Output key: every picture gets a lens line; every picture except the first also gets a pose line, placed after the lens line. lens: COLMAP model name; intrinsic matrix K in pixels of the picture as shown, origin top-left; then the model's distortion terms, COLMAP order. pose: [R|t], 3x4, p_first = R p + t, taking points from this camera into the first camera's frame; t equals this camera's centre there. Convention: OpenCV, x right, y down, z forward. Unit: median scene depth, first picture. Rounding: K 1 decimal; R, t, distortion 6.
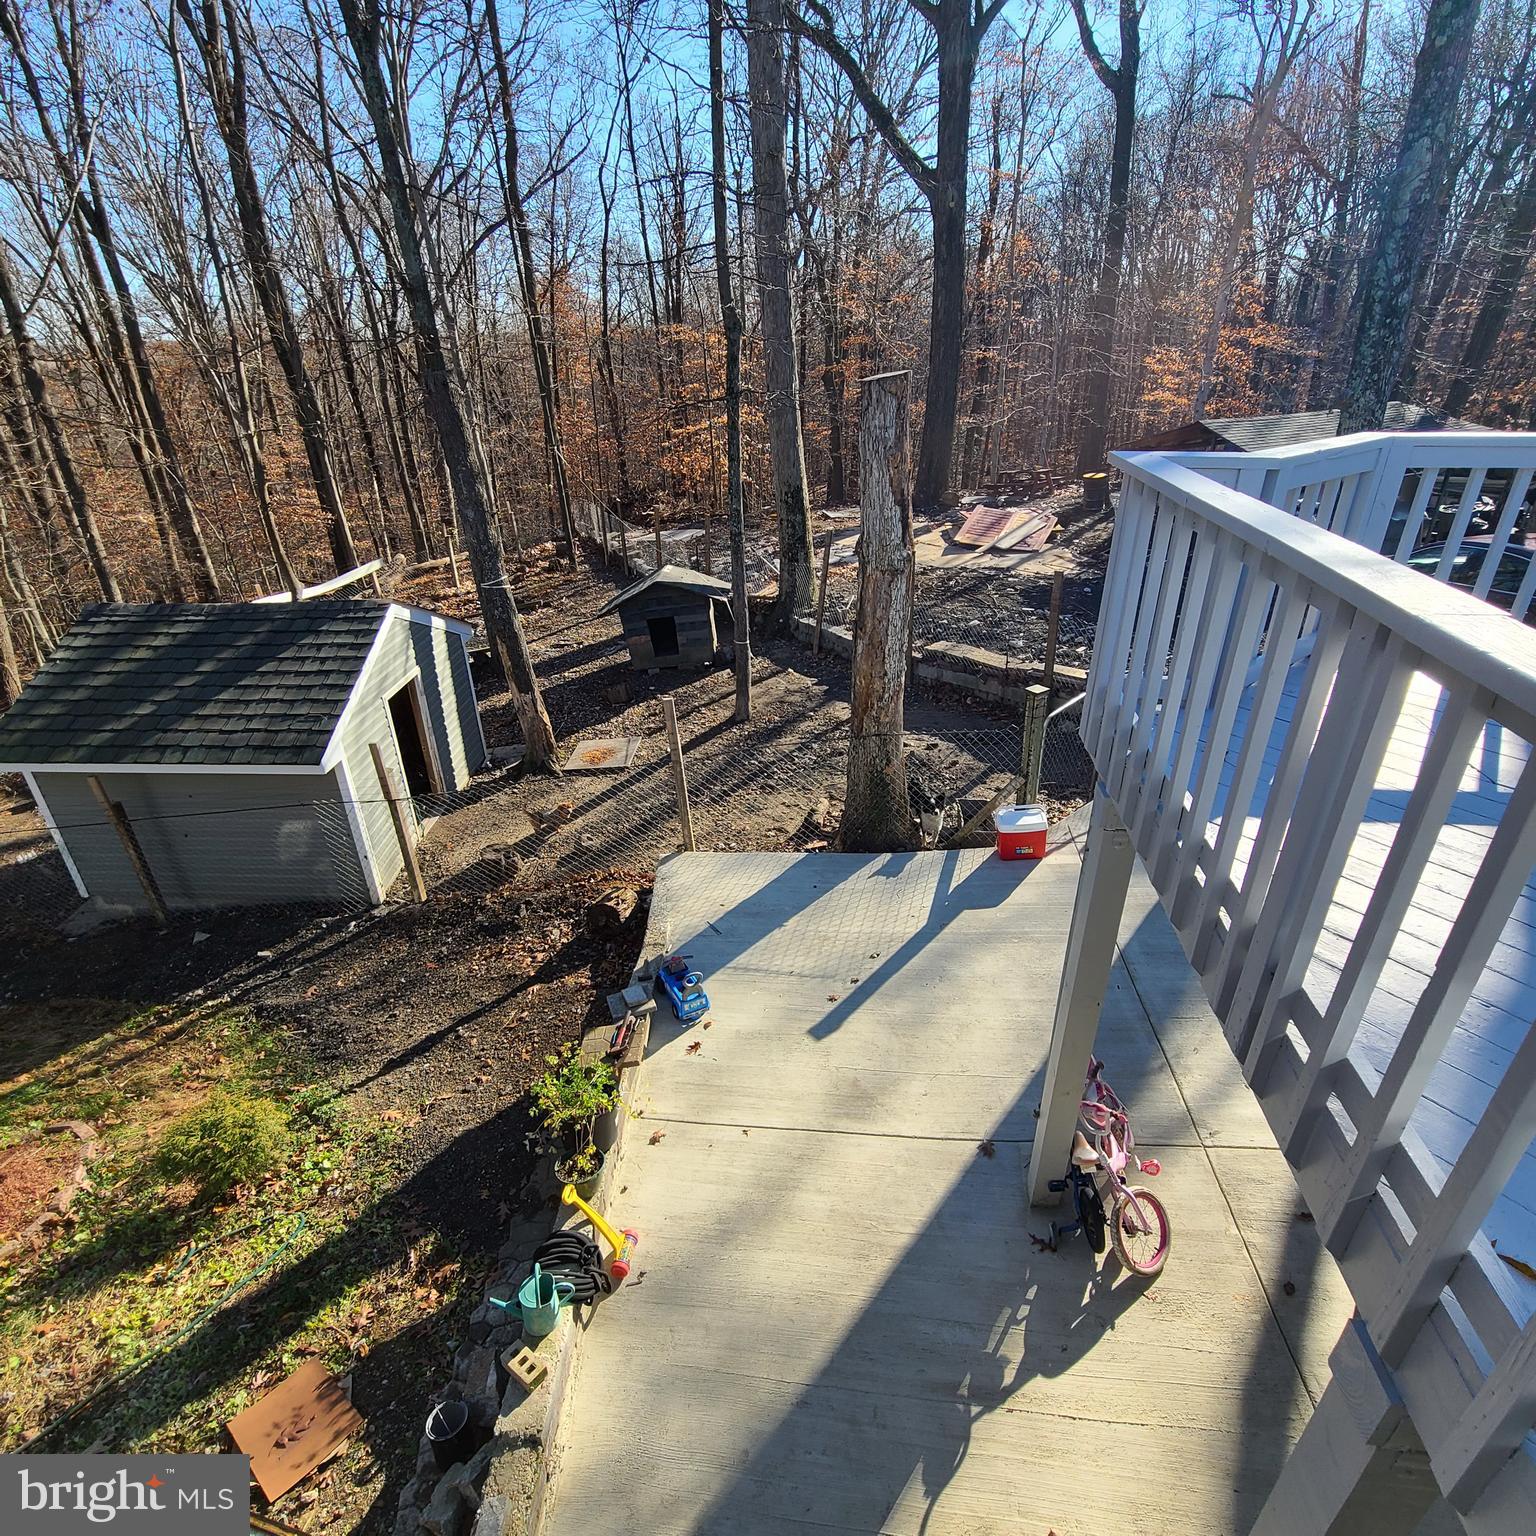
lens RADIAL K [[830.5, 0, 781.1], [0, 830.5, 788.3], [0, 0, 1]] dist [-0.007538, -0.000090]
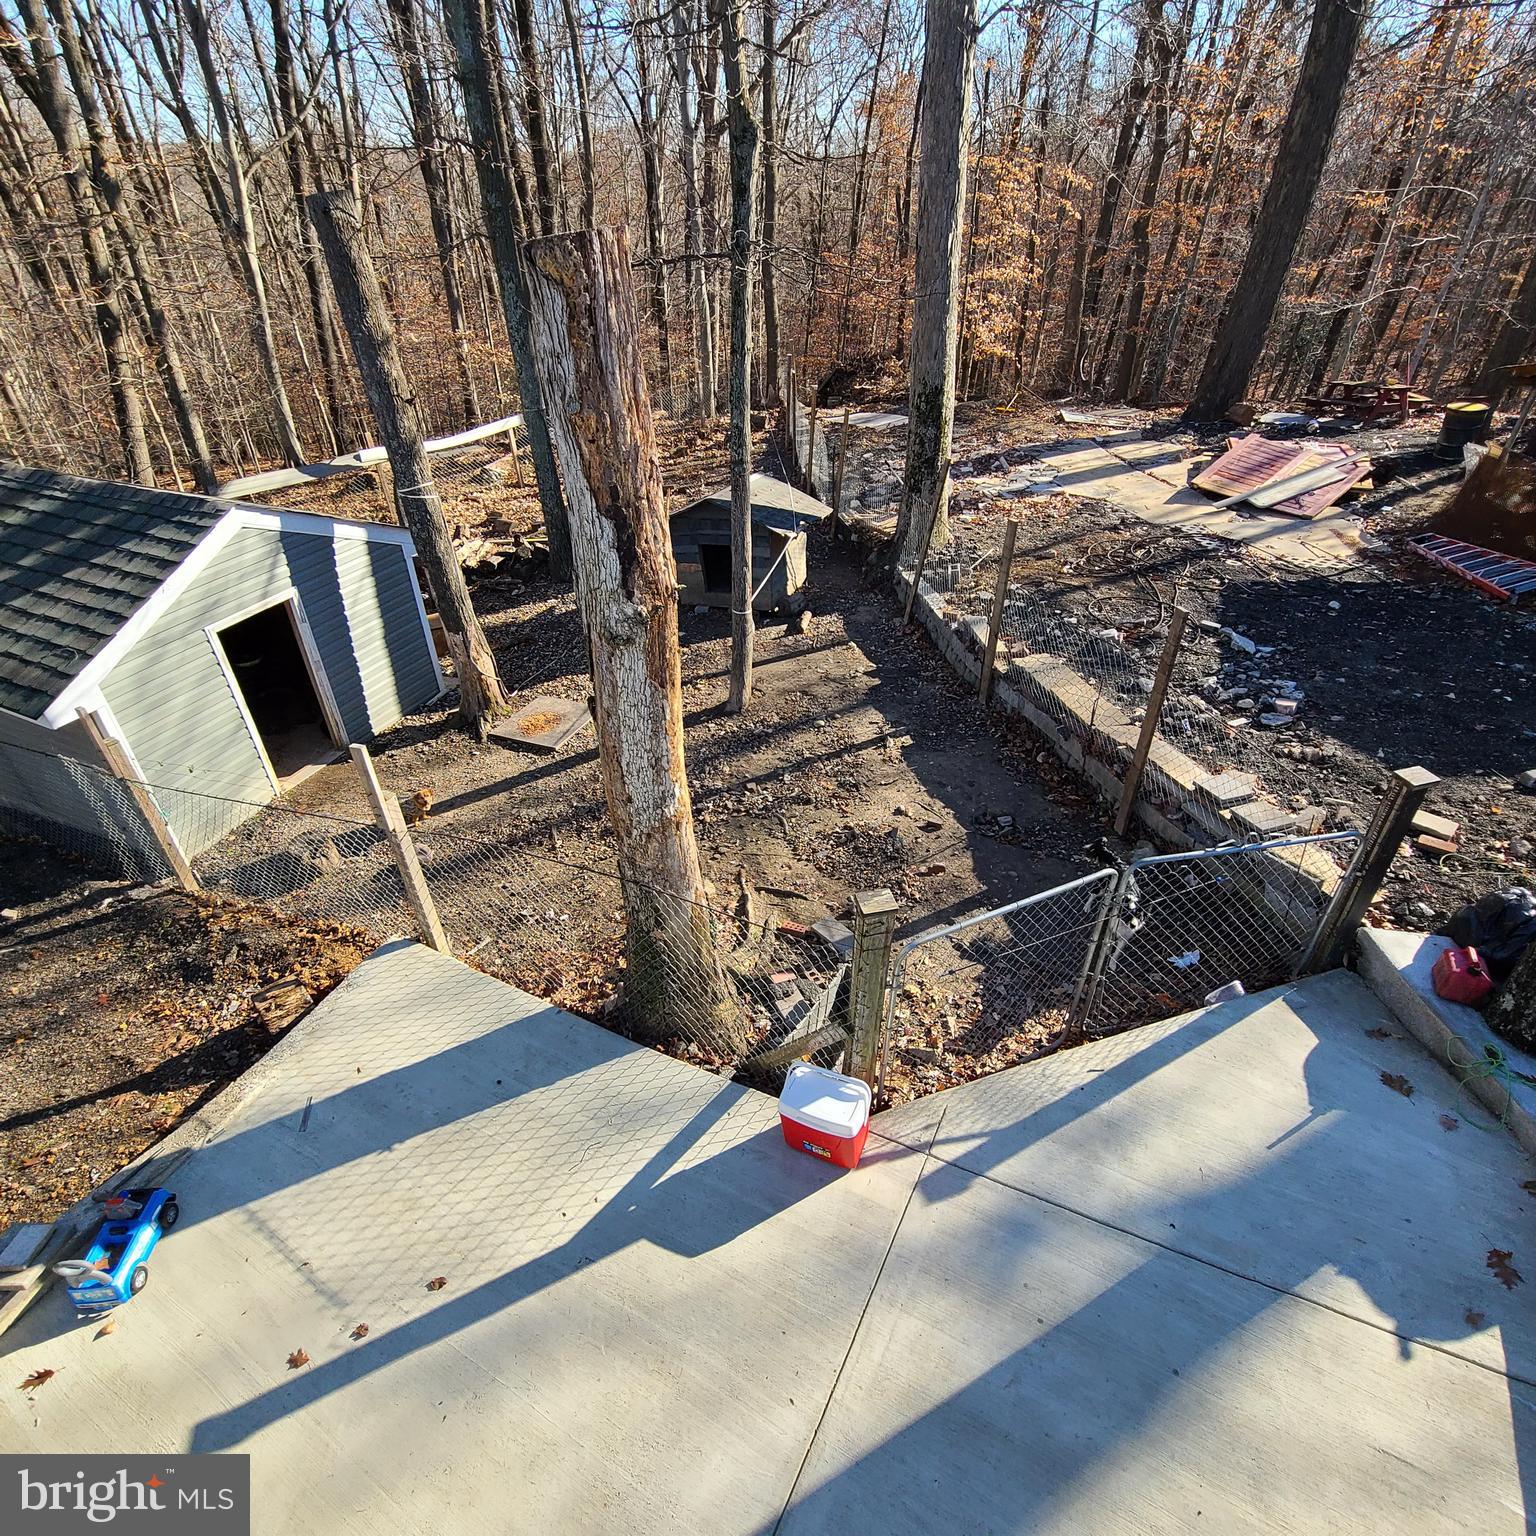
lens RADIAL K [[830.5, 0, 781.1], [0, 830.5, 788.3], [0, 0, 1]] dist [-0.007538, -0.000090]
pose [[0.927912, 0.243060, -0.282667, 0.227361], [-0.198341, 0.963884, 0.177733, -0.159467], [0.315658, -0.108856, 0.942608, 0.297419]]
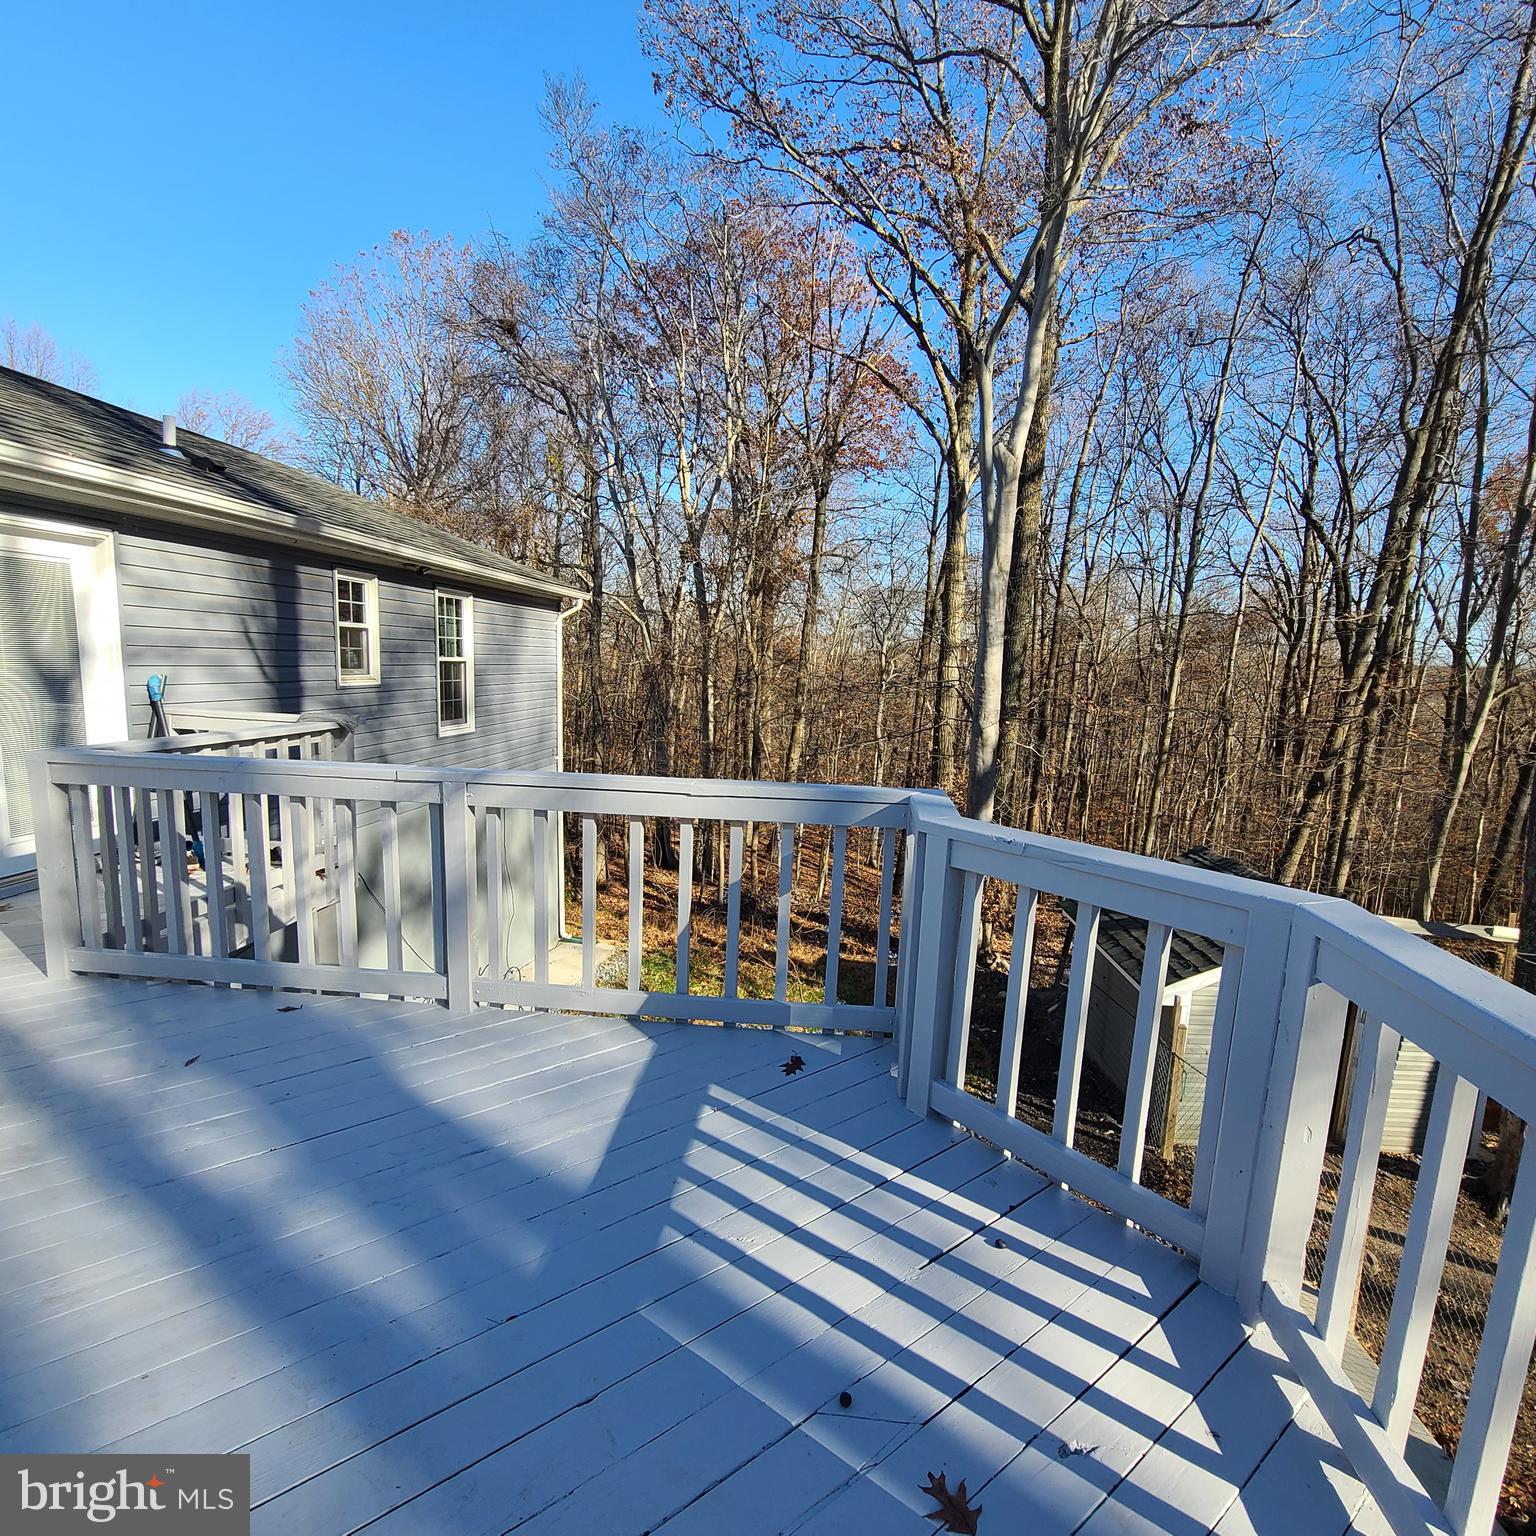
lens RADIAL K [[830.5, 0, 781.1], [0, 830.5, 788.3], [0, 0, 1]] dist [-0.007538, -0.000090]
pose [[-0.003316, 0.166724, -0.985998, 0.360458], [-0.501607, 0.852708, 0.145873, -0.116844], [0.865089, 0.495067, 0.080803, 0.193767]]
